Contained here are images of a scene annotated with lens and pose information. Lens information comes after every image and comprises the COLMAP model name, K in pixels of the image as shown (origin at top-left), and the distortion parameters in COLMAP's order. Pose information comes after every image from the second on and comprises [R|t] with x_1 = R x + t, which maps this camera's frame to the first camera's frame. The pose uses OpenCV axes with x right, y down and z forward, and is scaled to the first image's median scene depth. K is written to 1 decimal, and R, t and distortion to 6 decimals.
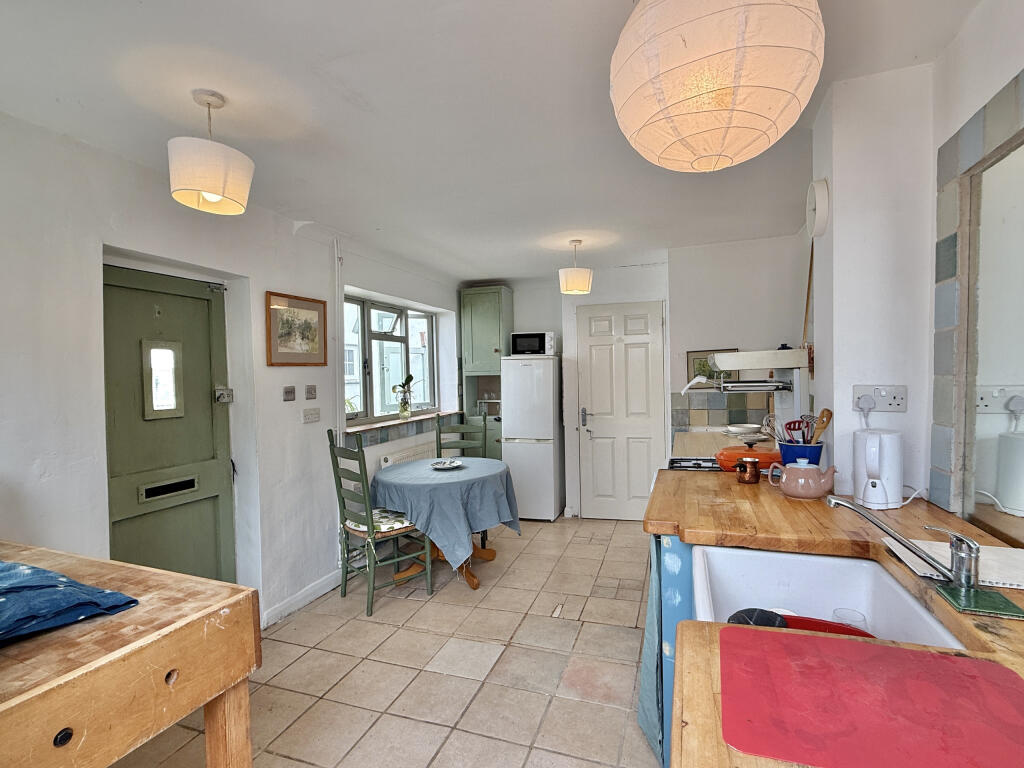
lens RADIAL K [[509.4, 0, 513.6], [0, 509.4, 382.4], [0, 0, 1]] dist [0.002527, -0.000452]
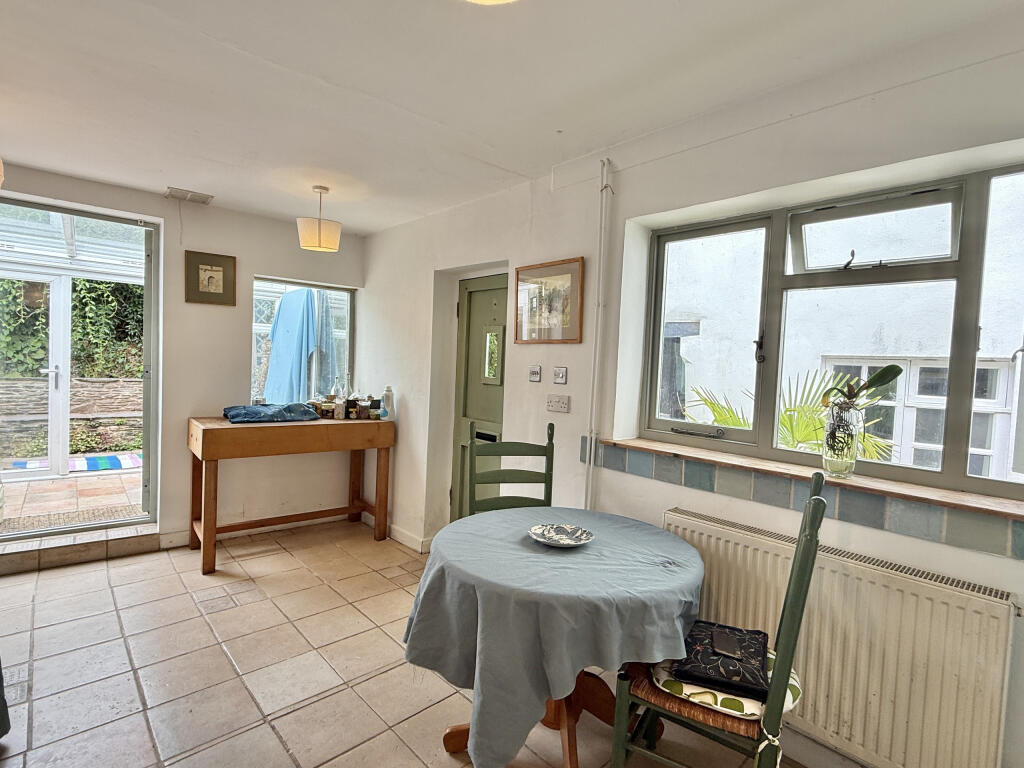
lens RADIAL K [[509.4, 0, 505.4], [0, 509.4, 385.4], [0, 0, 1]] dist [0.002527, -0.000452]
pose [[-0.477876, 0.039403, -0.877543, 0.265898], [-0.049233, 0.996222, 0.071542, -0.014254], [0.877046, 0.077393, -0.474131, 0.958534]]
